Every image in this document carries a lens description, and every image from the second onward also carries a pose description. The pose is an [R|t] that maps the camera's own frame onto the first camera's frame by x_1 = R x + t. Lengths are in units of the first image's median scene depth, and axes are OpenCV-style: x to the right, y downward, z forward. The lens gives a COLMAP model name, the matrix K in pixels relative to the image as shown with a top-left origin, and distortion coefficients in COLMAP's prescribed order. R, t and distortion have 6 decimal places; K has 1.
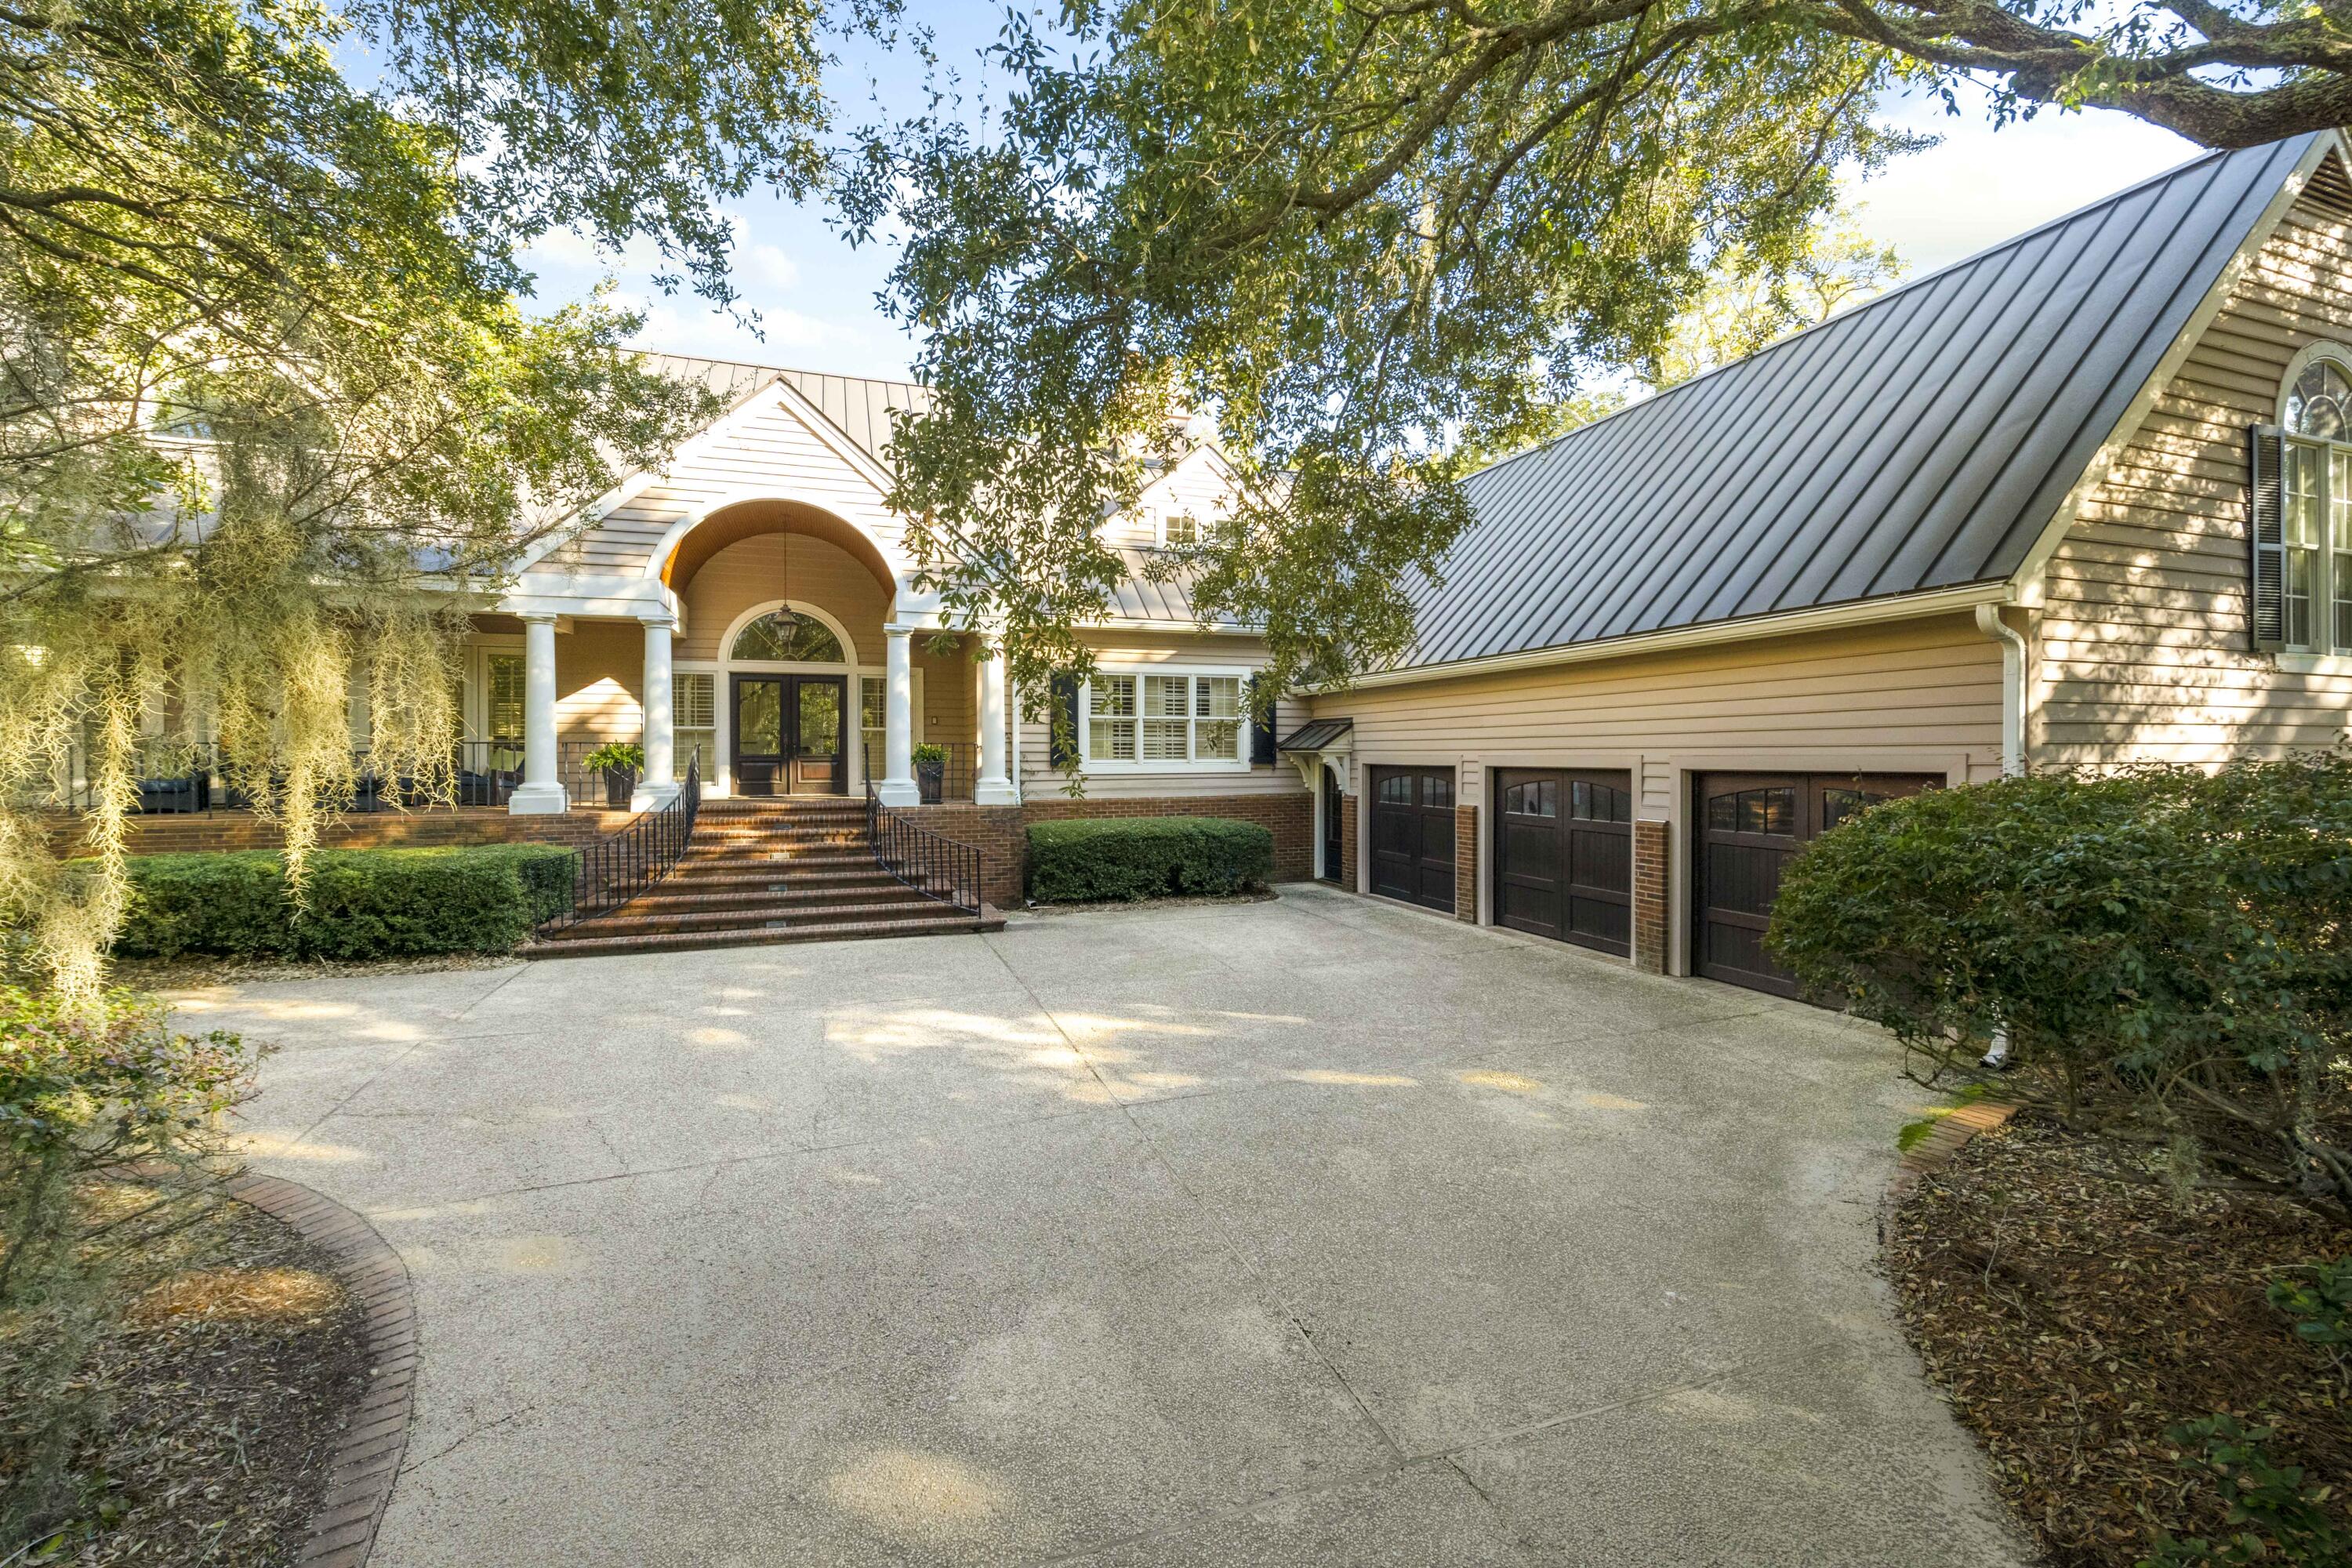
lens RADIAL K [[1049.1, 0, 1207.6], [0, 1049.1, 761.4], [0, 0, 1]] dist [0.000015, -0.000786]
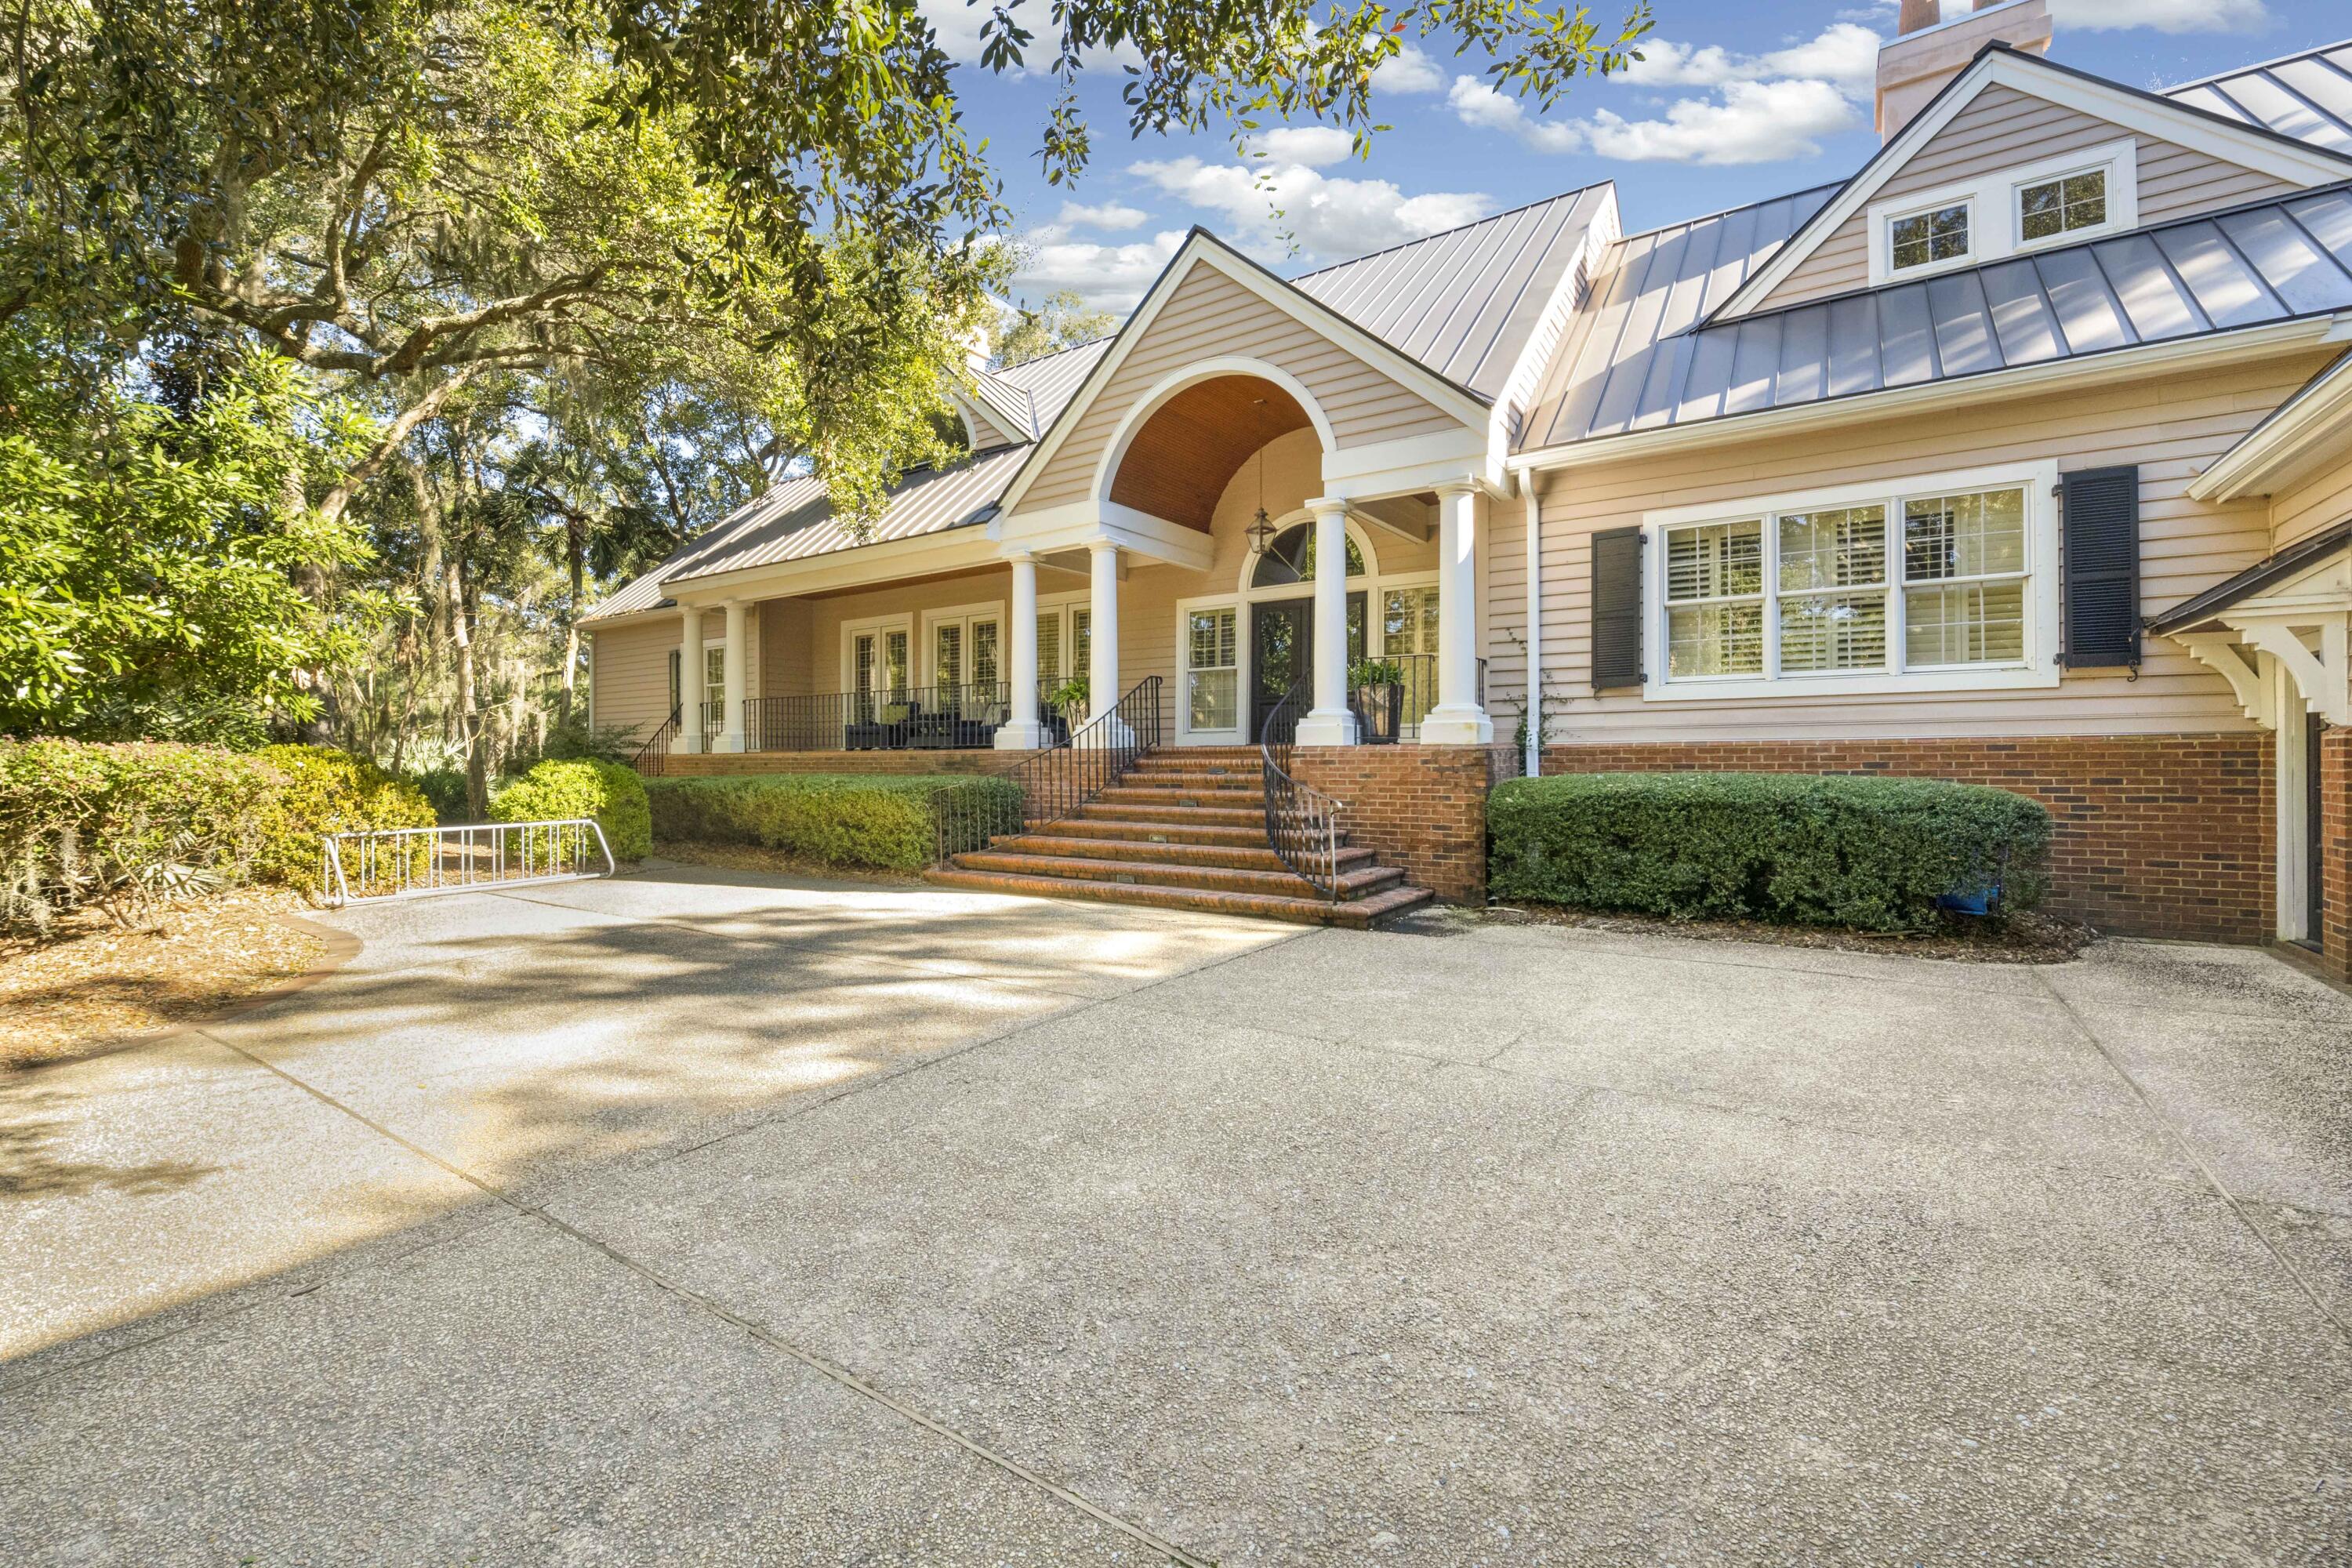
lens RADIAL K [[1038.8, 0, 1118.8], [0, 1038.8, 752.1], [0, 0, 1]] dist [-0.002746, -0.000333]
pose [[0.538981, -0.005096, -0.842302, 0.323223], [-0.005226, 0.999942, -0.009394, 0.072666], [0.842302, 0.009465, 0.538923, 0.646328]]
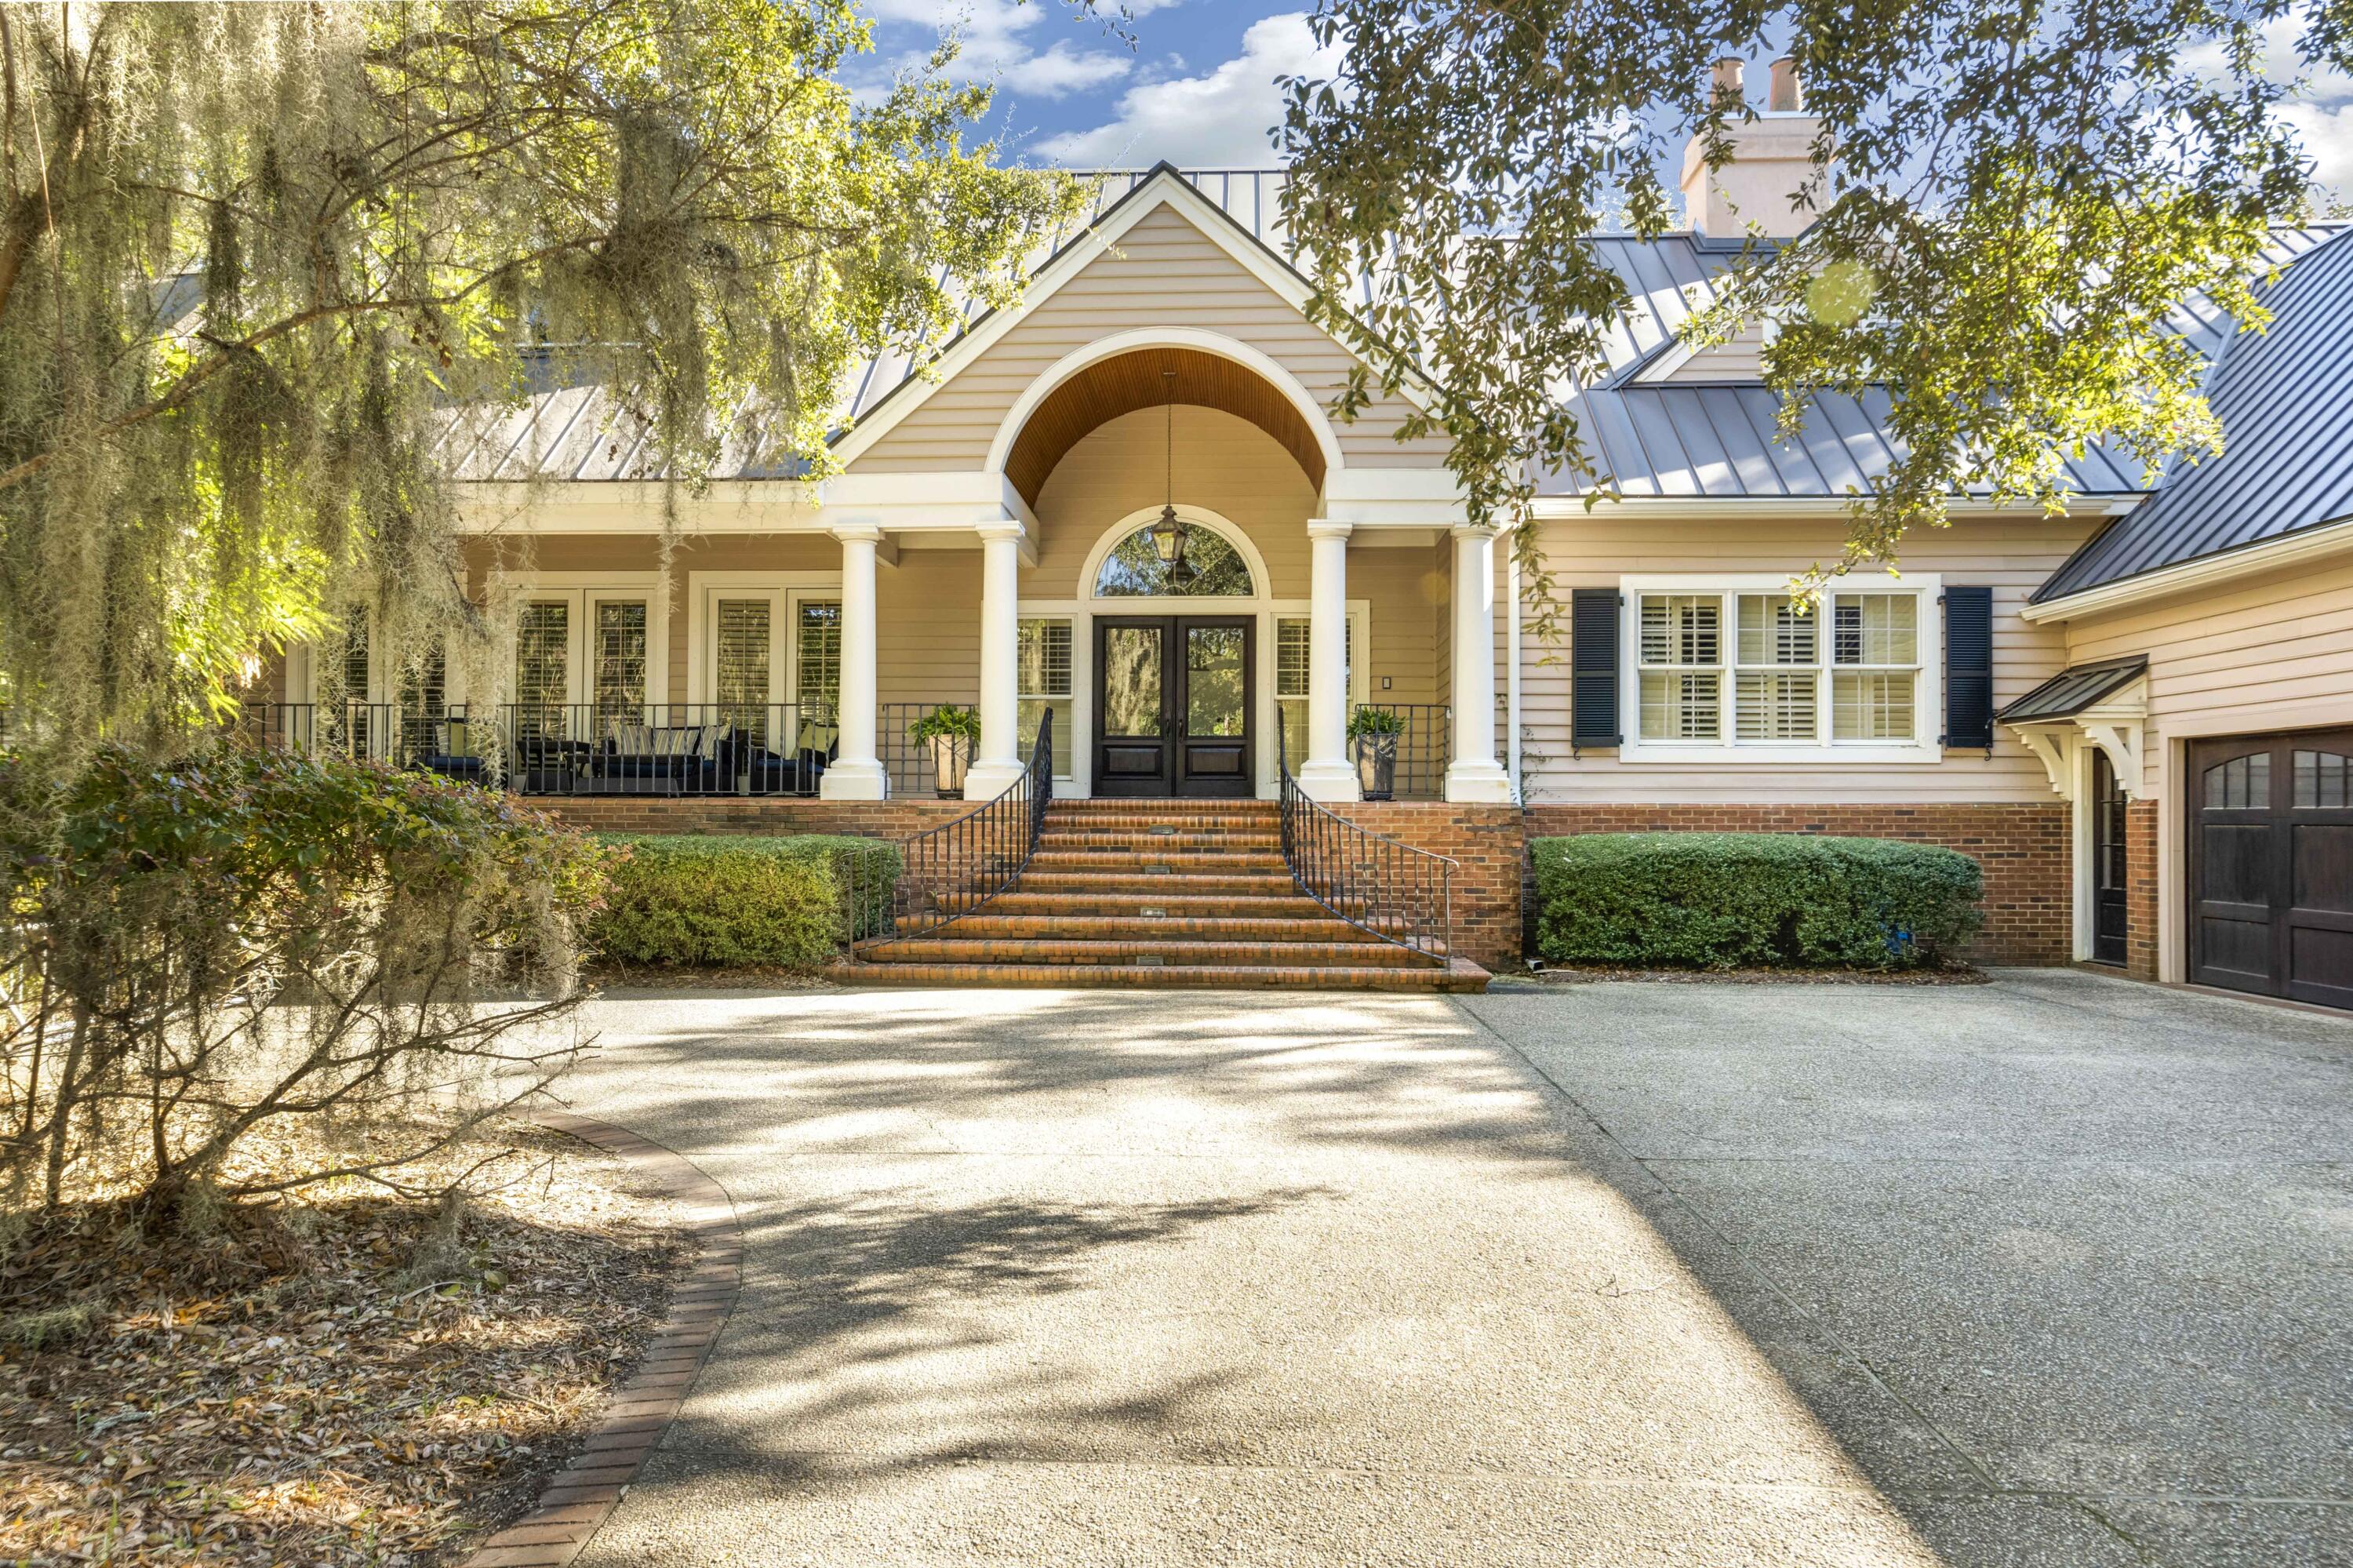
lens RADIAL K [[1787.4, 0, 1084.0], [0, 1787.4, 800.3], [0, 0, 1]] dist [-0.000685, 0.002485]
pose [[0.906940, 0.002505, -0.421253, 0.045180], [-0.011582, 0.999753, -0.018990, 0.085490], [0.421101, 0.022102, 0.906745, -0.084492]]
